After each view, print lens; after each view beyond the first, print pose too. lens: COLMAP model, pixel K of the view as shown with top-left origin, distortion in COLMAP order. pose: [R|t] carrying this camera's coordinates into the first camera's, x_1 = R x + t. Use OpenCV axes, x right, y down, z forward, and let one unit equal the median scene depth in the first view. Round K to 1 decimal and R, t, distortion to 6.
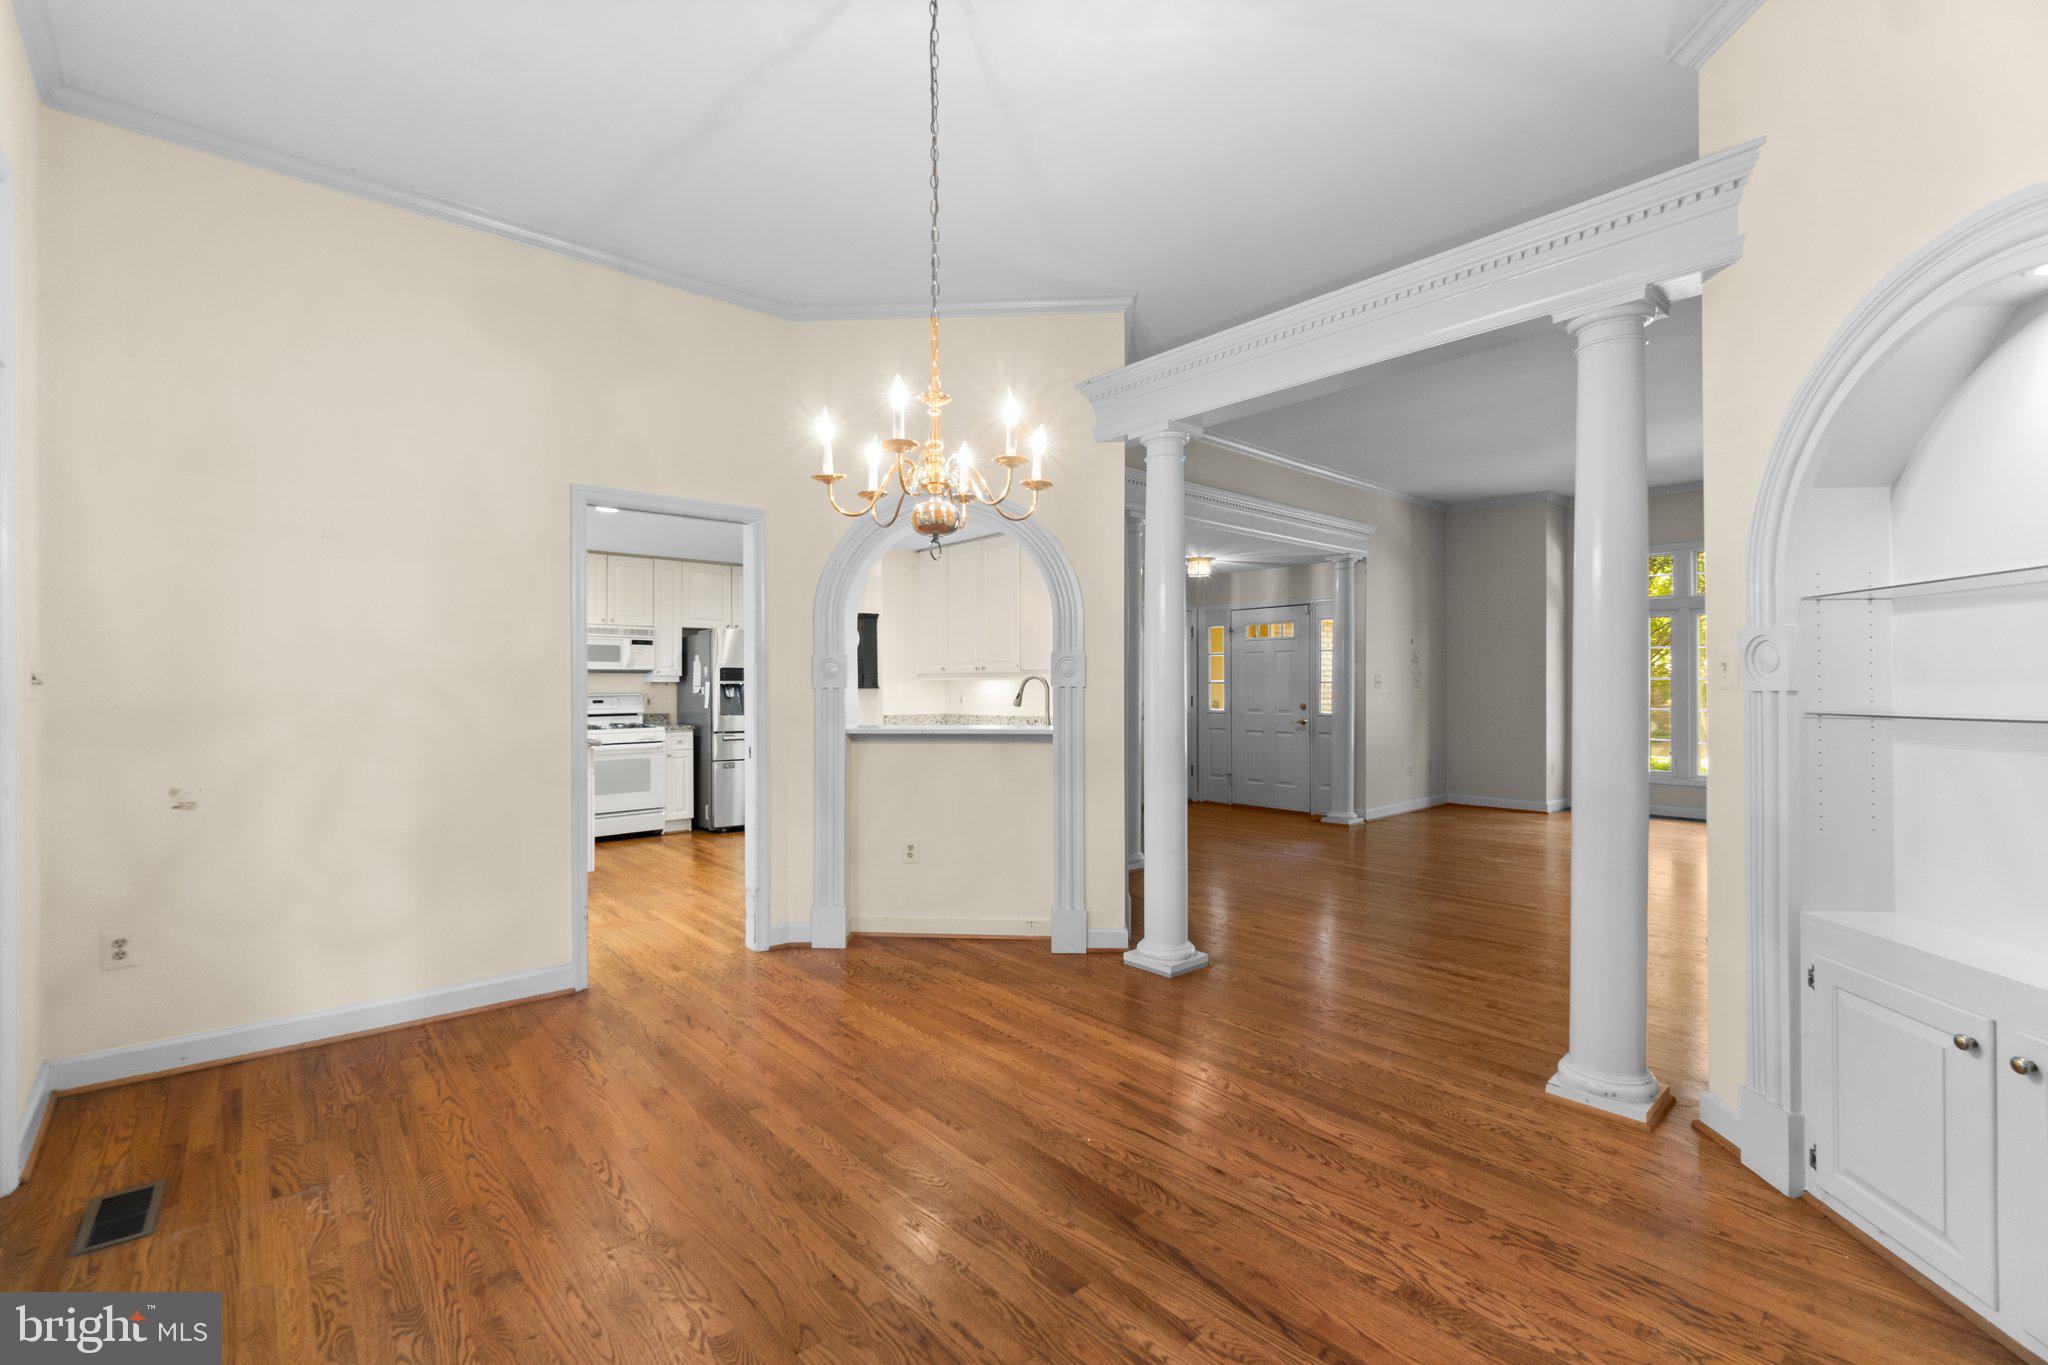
lens RADIAL K [[884.6, 0, 1019.3], [0, 884.6, 688.1], [0, 0, 1]] dist [-0.004990, 0.000366]
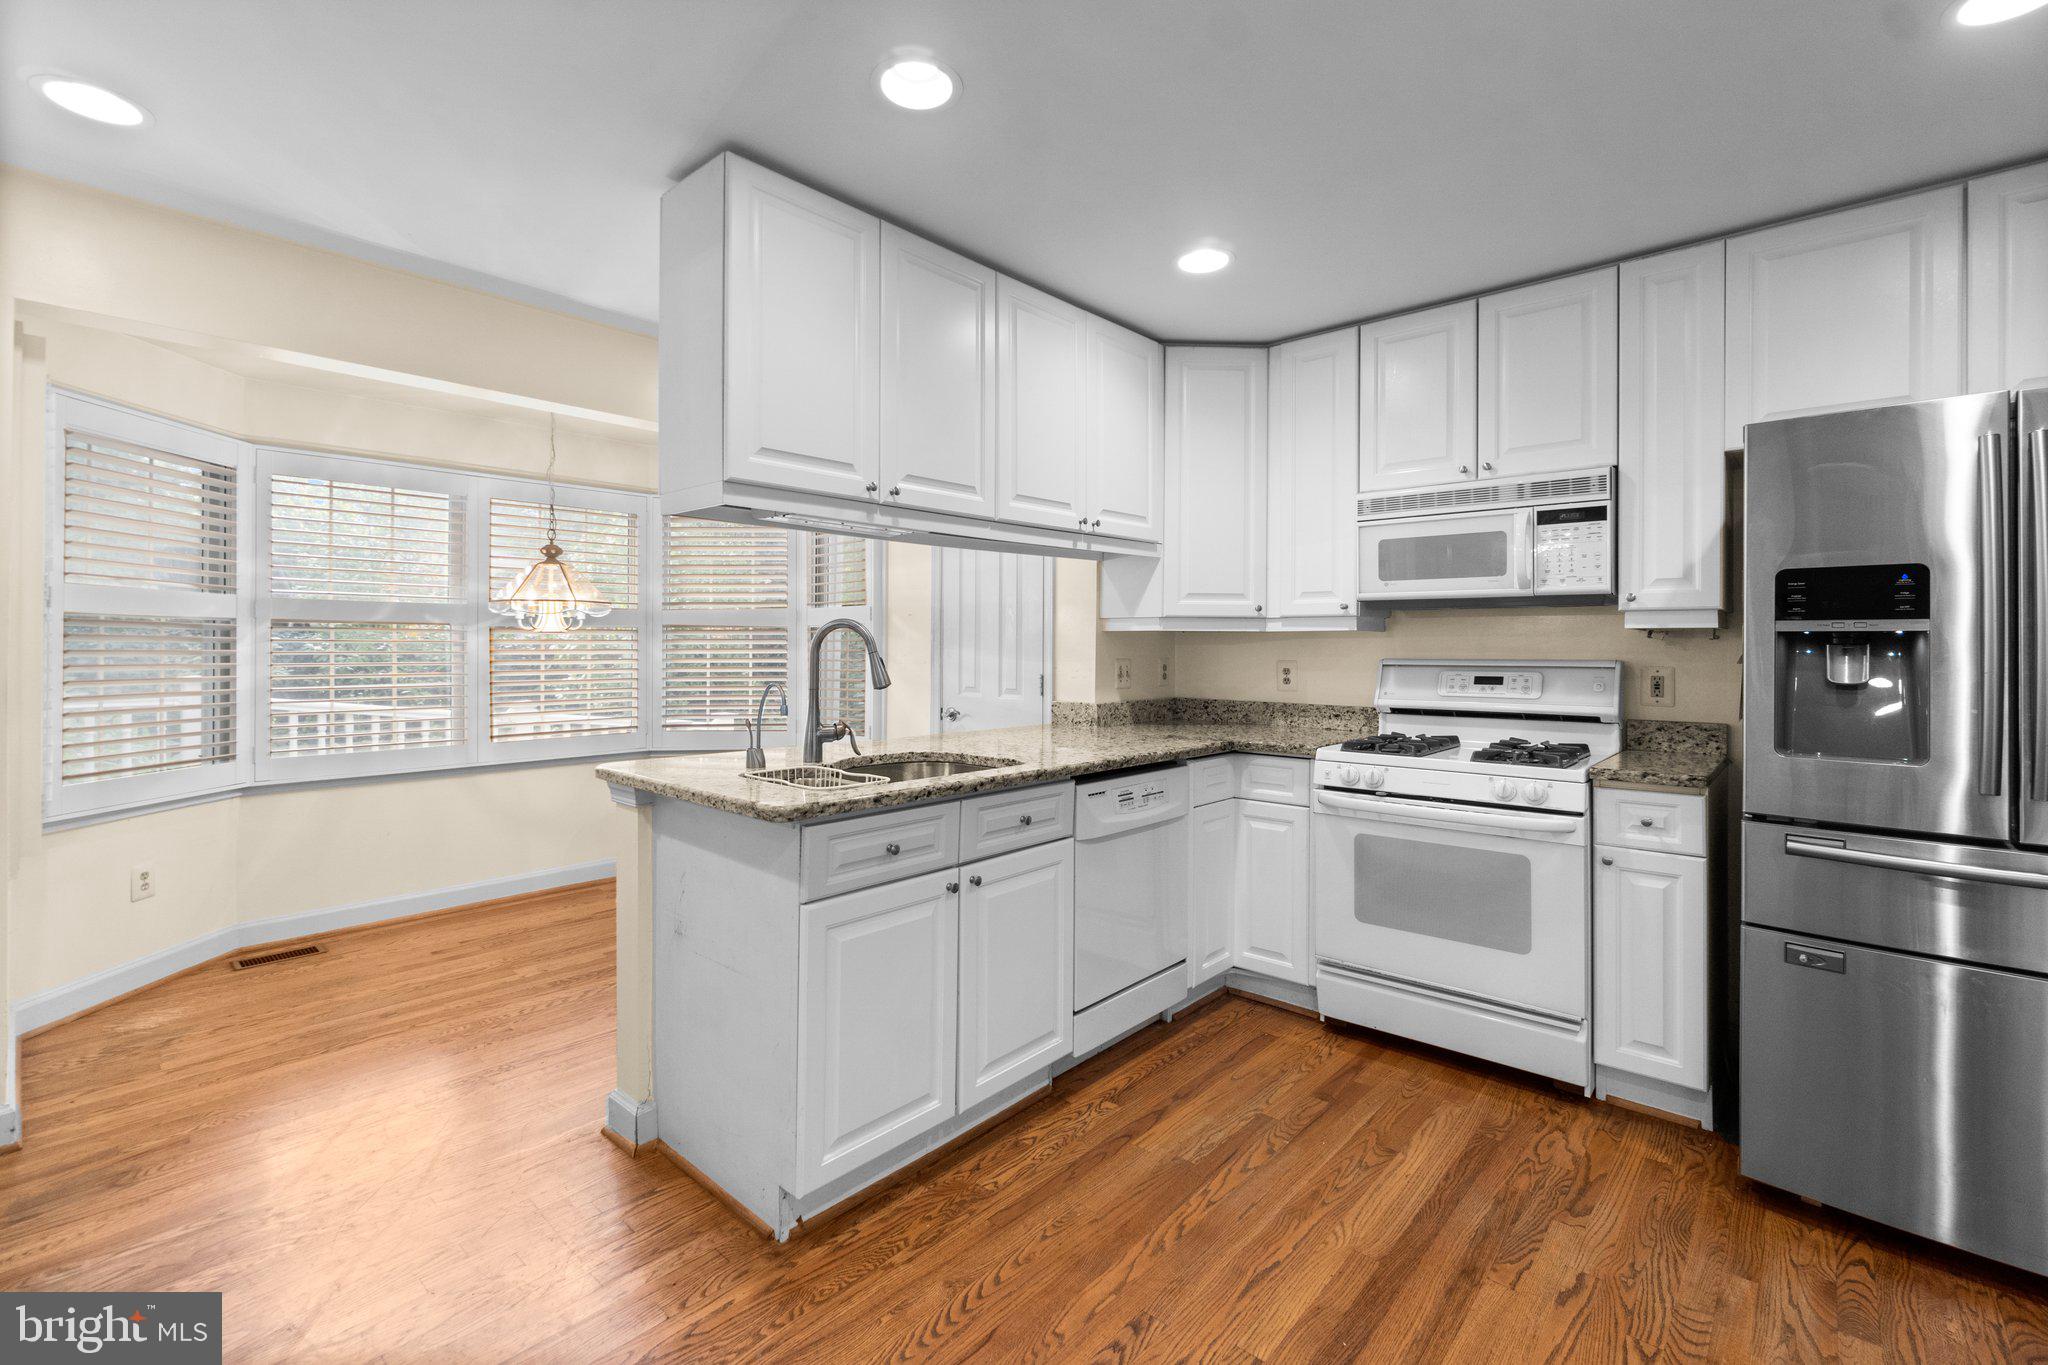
lens RADIAL K [[884.6, 0, 984.8], [0, 884.6, 641.6], [0, 0, 1]] dist [-0.004990, 0.000366]
pose [[0.109404, -0.000367, -0.993997, -0.108720], [-0.003159, 0.999995, -0.000717, -0.001204], [0.993992, 0.003218, 0.109402, 0.742558]]
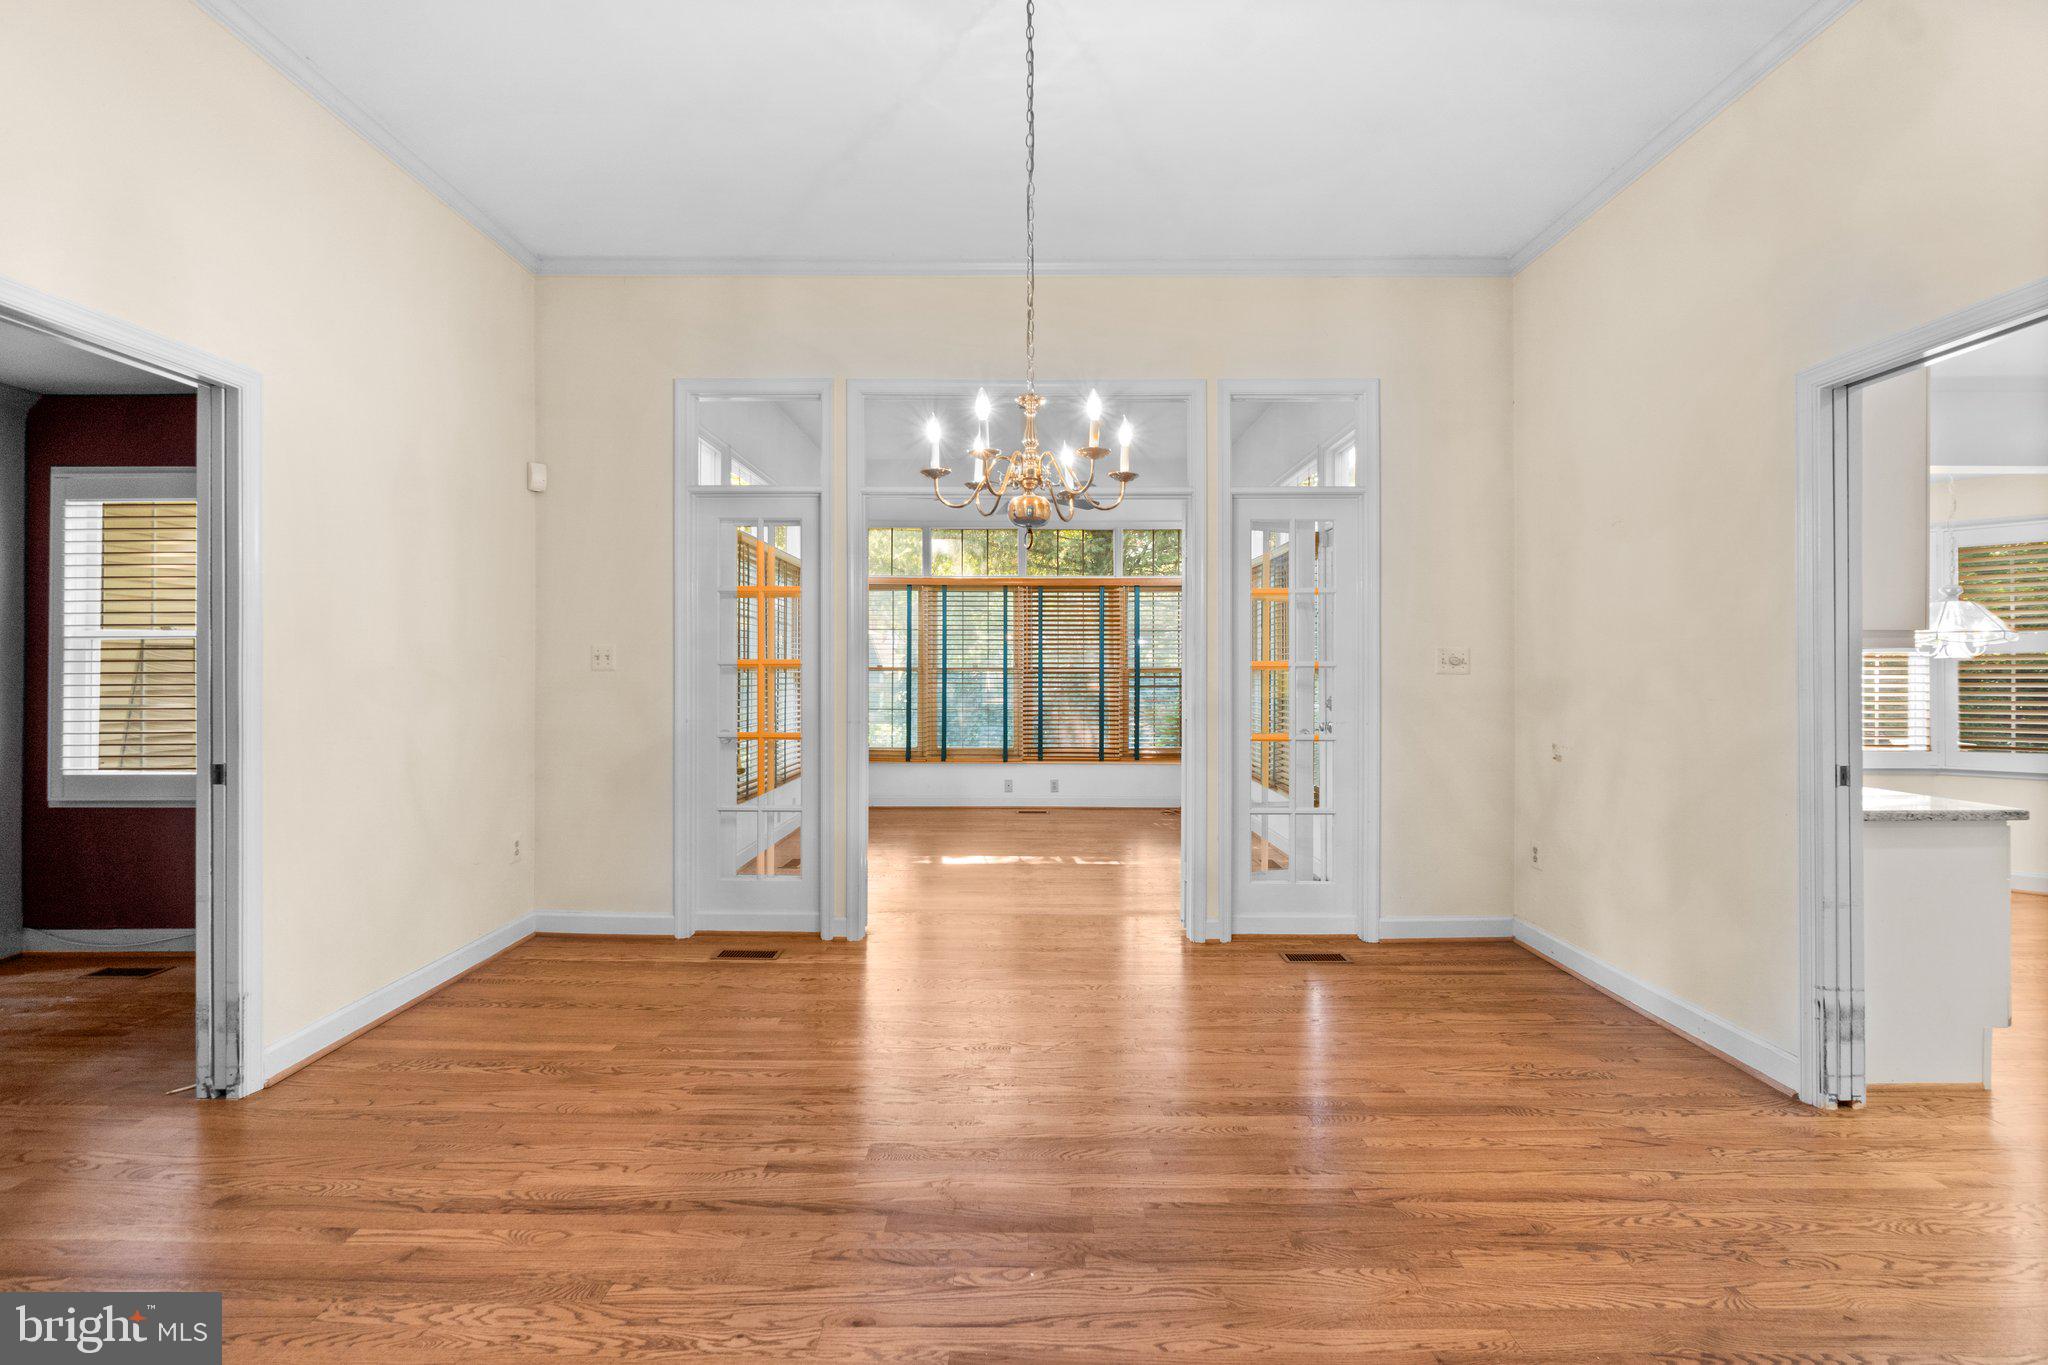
lens RADIAL K [[884.6, 0, 1015.7], [0, 884.6, 677.4], [0, 0, 1]] dist [-0.004990, 0.000366]
pose [[-0.661742, 0.006461, -0.749704, 0.208361], [0.000144, 0.999964, 0.008490, 0.001501], [0.749732, 0.005510, -0.661719, 0.481023]]
